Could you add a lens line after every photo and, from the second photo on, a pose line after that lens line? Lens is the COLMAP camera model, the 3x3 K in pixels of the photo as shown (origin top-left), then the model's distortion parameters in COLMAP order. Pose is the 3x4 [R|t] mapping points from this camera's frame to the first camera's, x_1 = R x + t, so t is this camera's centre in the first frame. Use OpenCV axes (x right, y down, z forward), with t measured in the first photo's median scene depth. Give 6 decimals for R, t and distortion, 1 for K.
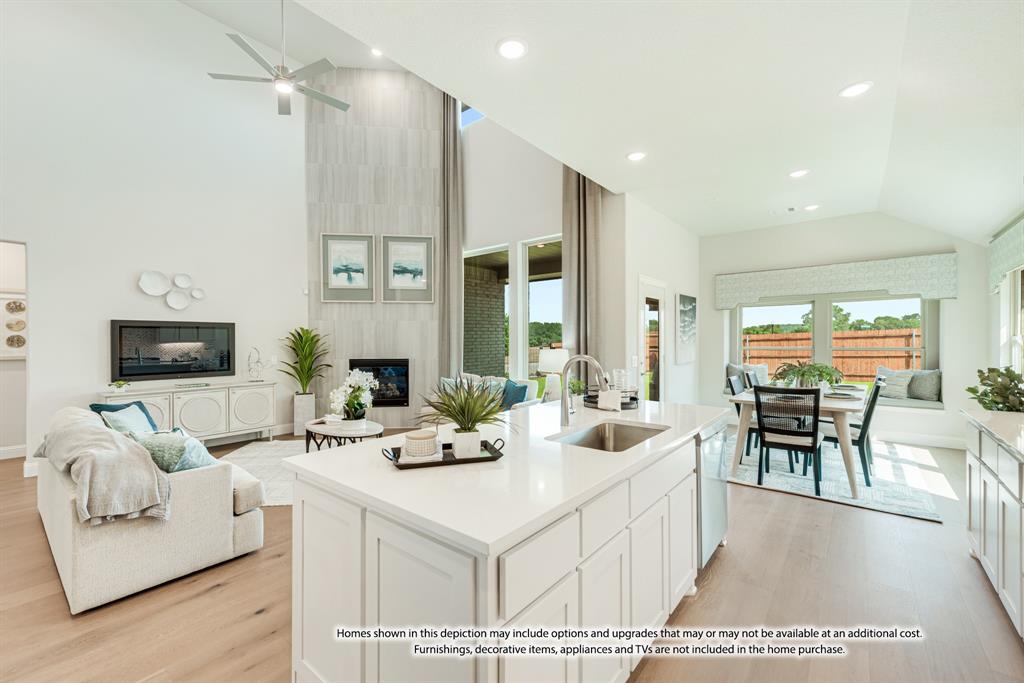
lens RADIAL K [[406.8, 0, 503.7], [0, 406.8, 342.8], [0, 0, 1]] dist [-0.003941, -0.000730]
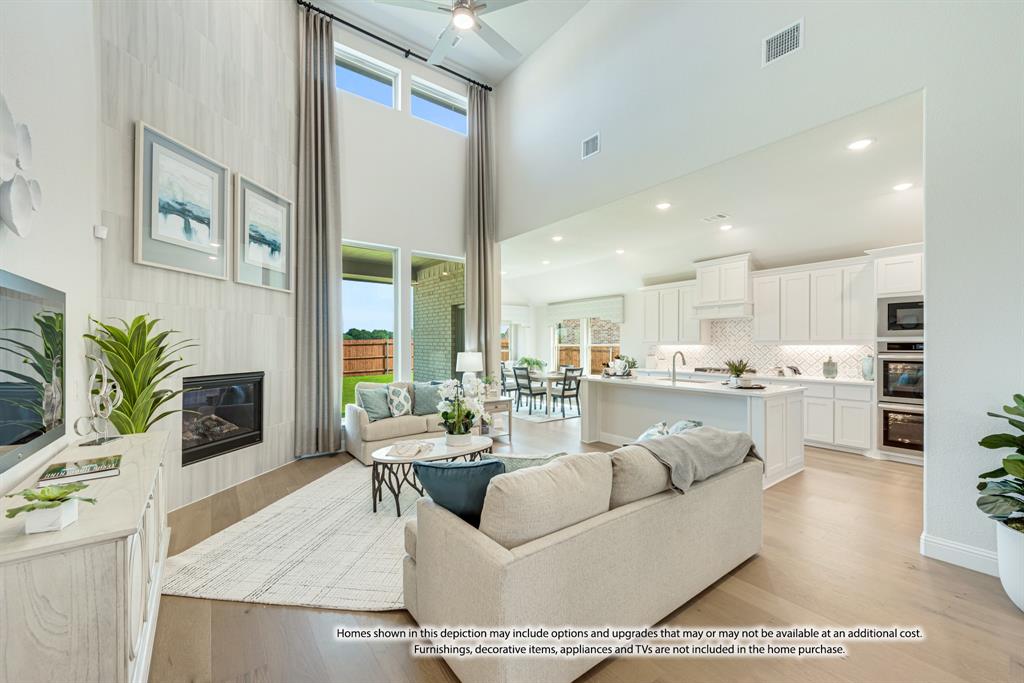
lens RADIAL K [[406.8, 0, 513.6], [0, 406.8, 347.4], [0, 0, 1]] dist [-0.003941, -0.000730]
pose [[0.230662, 0.001661, 0.973033, -0.807580], [0.003555, 0.999990, -0.002550, 0.002959], [-0.973028, 0.004047, 0.230654, 0.450252]]
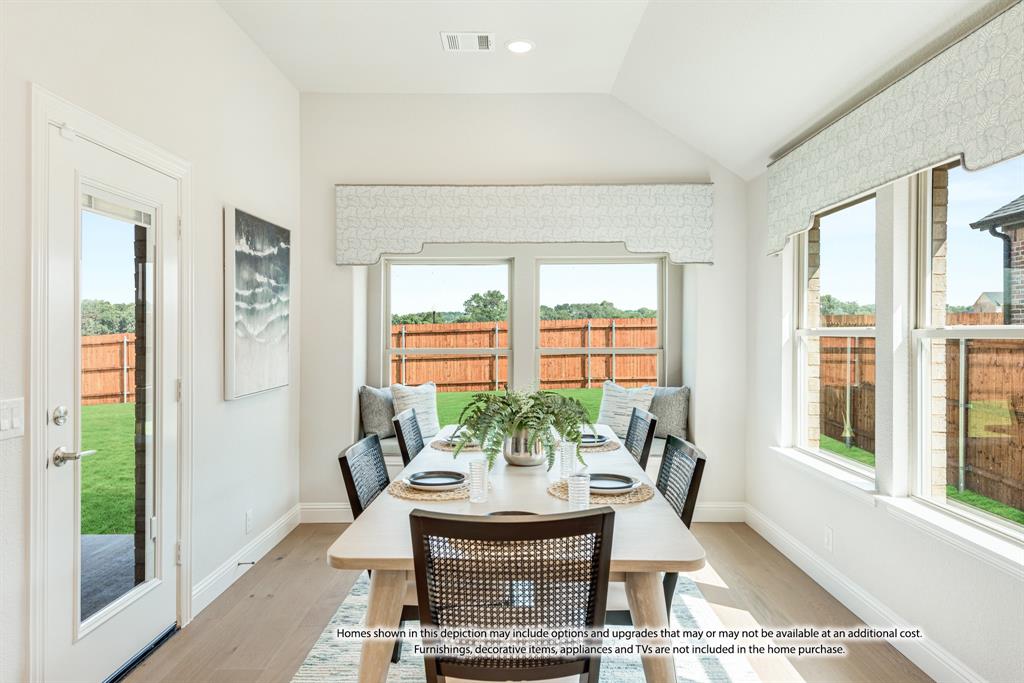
lens RADIAL K [[654.1, 0, 513.4], [0, 654.1, 337.1], [0, 0, 1]] dist [0.006542, -0.003185]
pose [[0.760849, -0.000871, 0.648928, 0.225596], [0.000431, 1.000000, 0.000837, -0.004175], [-0.648928, -0.000357, 0.760849, 0.365626]]
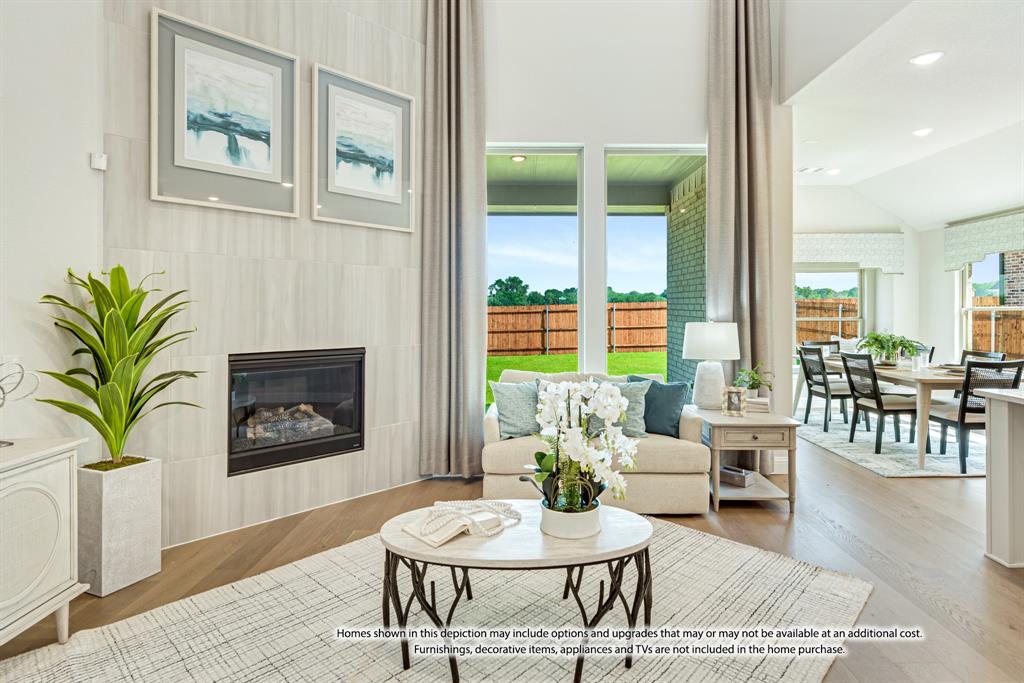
lens RADIAL K [[541.0, 0, 528.6], [0, 541.0, 310.7], [0, 0, 1]] dist [0.007678, 0.001315]
pose [[0.760428, 0.004699, 0.649405, -0.503100], [0.000213, 0.999972, -0.007485, 0.002054], [-0.649422, 0.005830, 0.760406, 0.413546]]
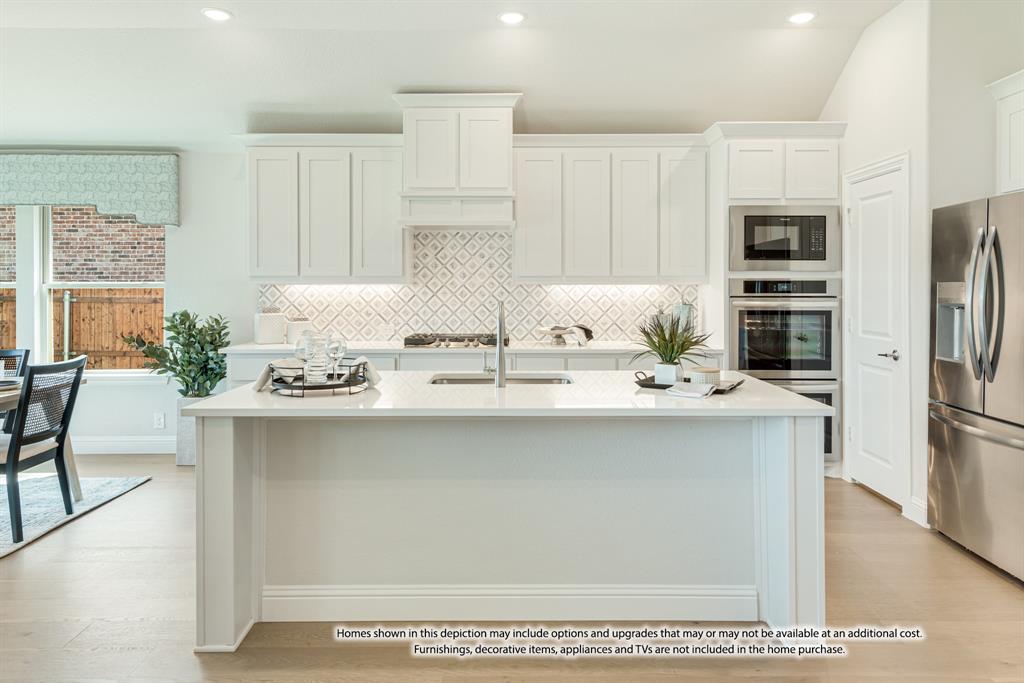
lens RADIAL K [[654.1, 0, 521.4], [0, 654.1, 288.3], [0, 0, 1]] dist [0.006542, -0.003185]
pose [[-0.645873, 0.003776, 0.763436, -0.303751], [0.007329, 0.999972, 0.001255, 0.000266], [-0.763410, 0.006406, -0.645882, 0.611099]]
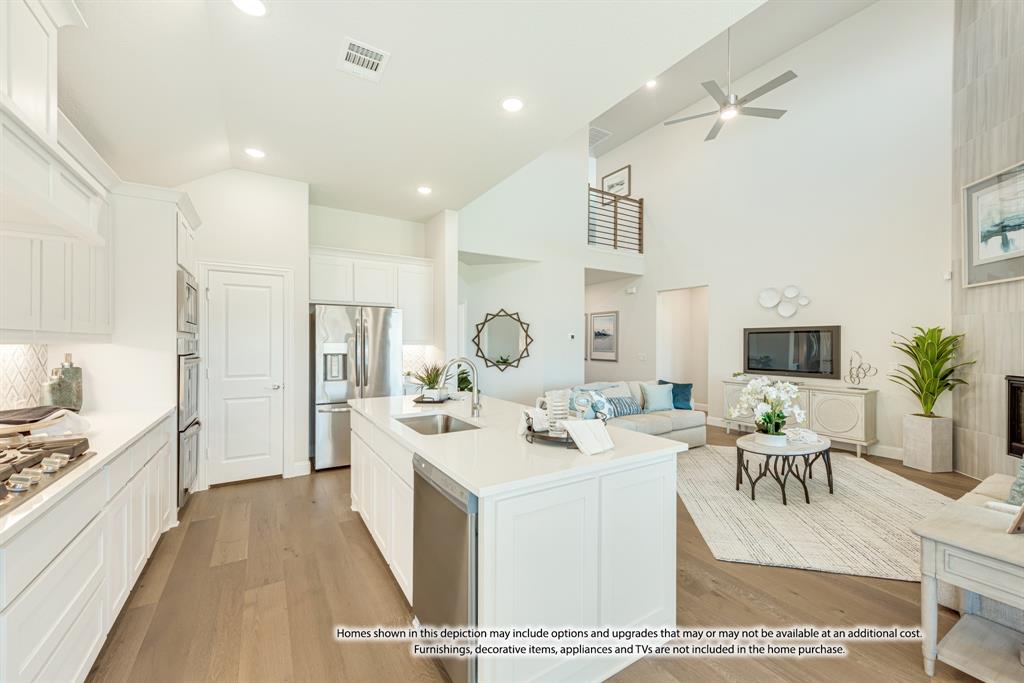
lens RADIAL K [[399.2, 0, 507.7], [0, 399.2, 342.6], [0, 0, 1]] dist [0.001186, 0.000050]
pose [[-0.329293, 0.004116, -0.944219, 0.435467], [-0.004795, 0.999970, 0.006031, -0.008810], [0.944216, 0.006514, -0.329263, 0.493779]]
